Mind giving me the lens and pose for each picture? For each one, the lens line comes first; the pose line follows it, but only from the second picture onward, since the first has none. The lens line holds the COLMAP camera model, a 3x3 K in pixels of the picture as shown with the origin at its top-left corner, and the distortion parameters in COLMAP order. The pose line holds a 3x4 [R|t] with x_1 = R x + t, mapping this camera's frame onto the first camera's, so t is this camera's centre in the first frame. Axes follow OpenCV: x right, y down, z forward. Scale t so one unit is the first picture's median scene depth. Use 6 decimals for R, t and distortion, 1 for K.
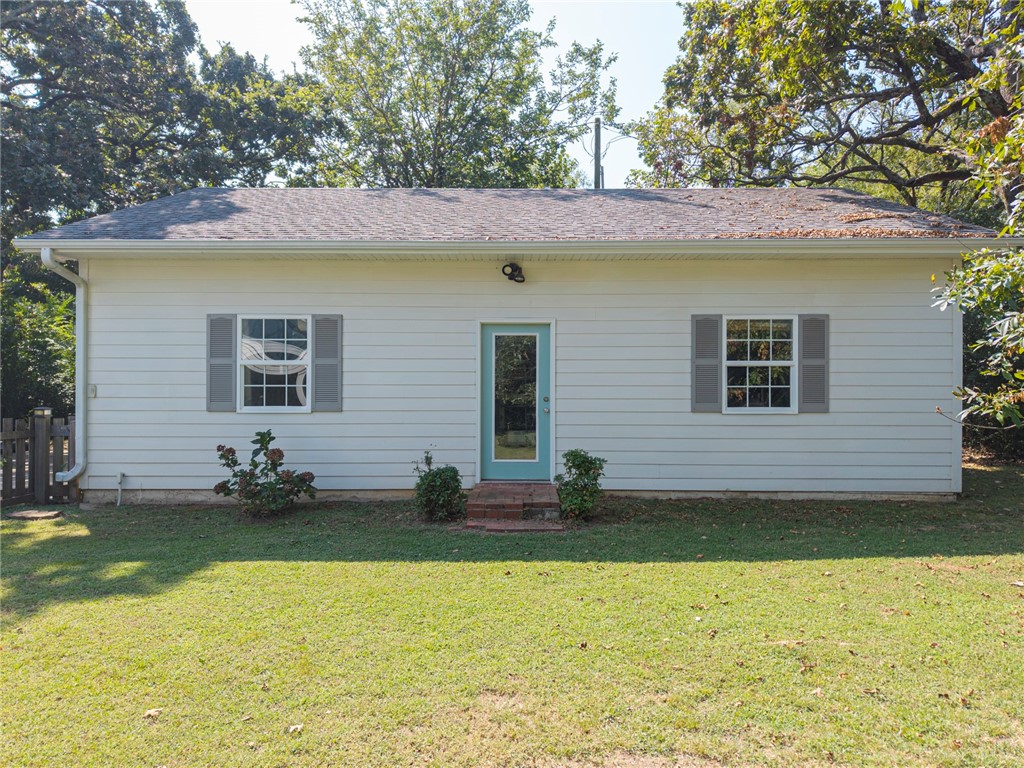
lens RADIAL K [[687.1, 0, 512.0], [0, 687.1, 384.0], [0, 0, 1]] dist [0.018667, -0.015768]
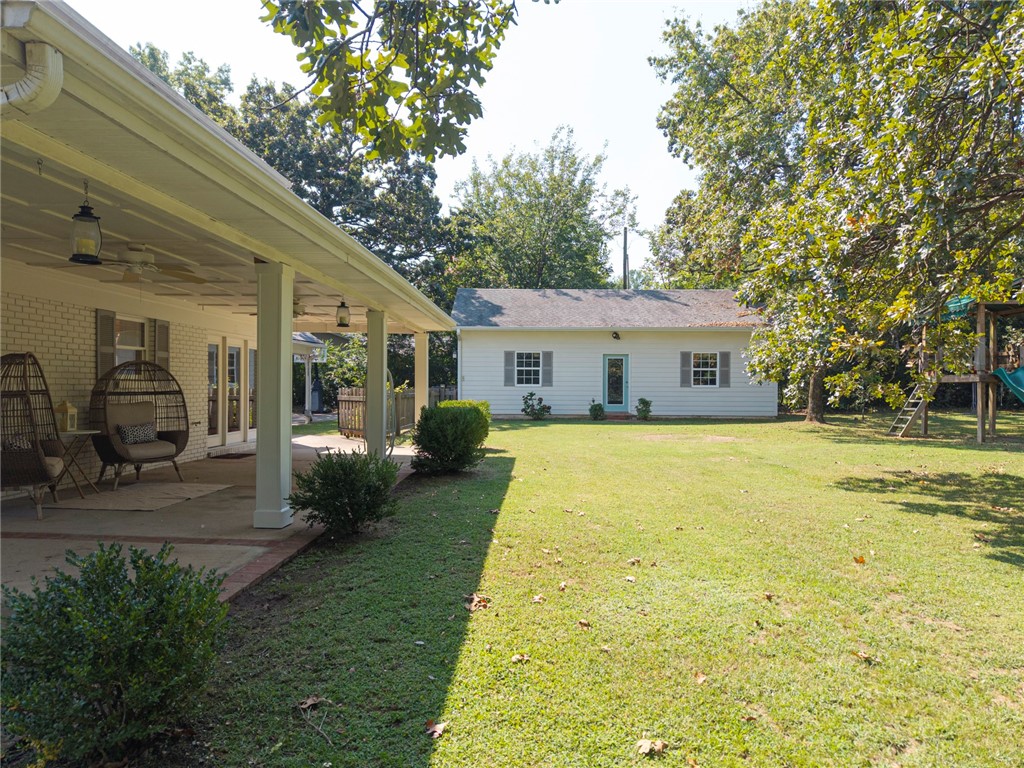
lens RADIAL K [[687.1, 0, 512.0], [0, 687.1, 384.0], [0, 0, 1]] dist [0.018667, -0.015768]
pose [[0.999784, 0.003513, 0.020481, -0.455110], [-0.003427, 0.999985, -0.004199, 0.041999], [-0.020495, 0.004128, 0.999781, -1.687188]]
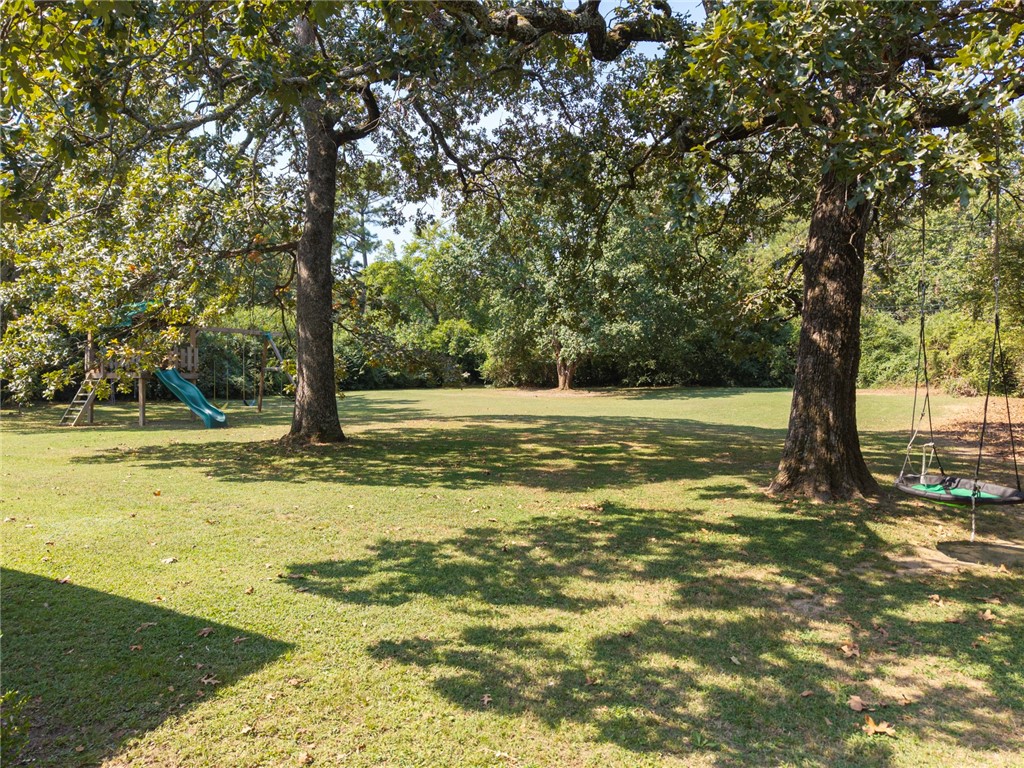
lens RADIAL K [[687.1, 0, 512.0], [0, 687.1, 384.0], [0, 0, 1]] dist [0.018667, -0.015768]
pose [[0.376081, 0.005842, 0.926568, -1.226361], [-0.007098, 0.999969, -0.003423, 0.042720], [-0.926559, -0.005290, 0.376111, -2.113170]]
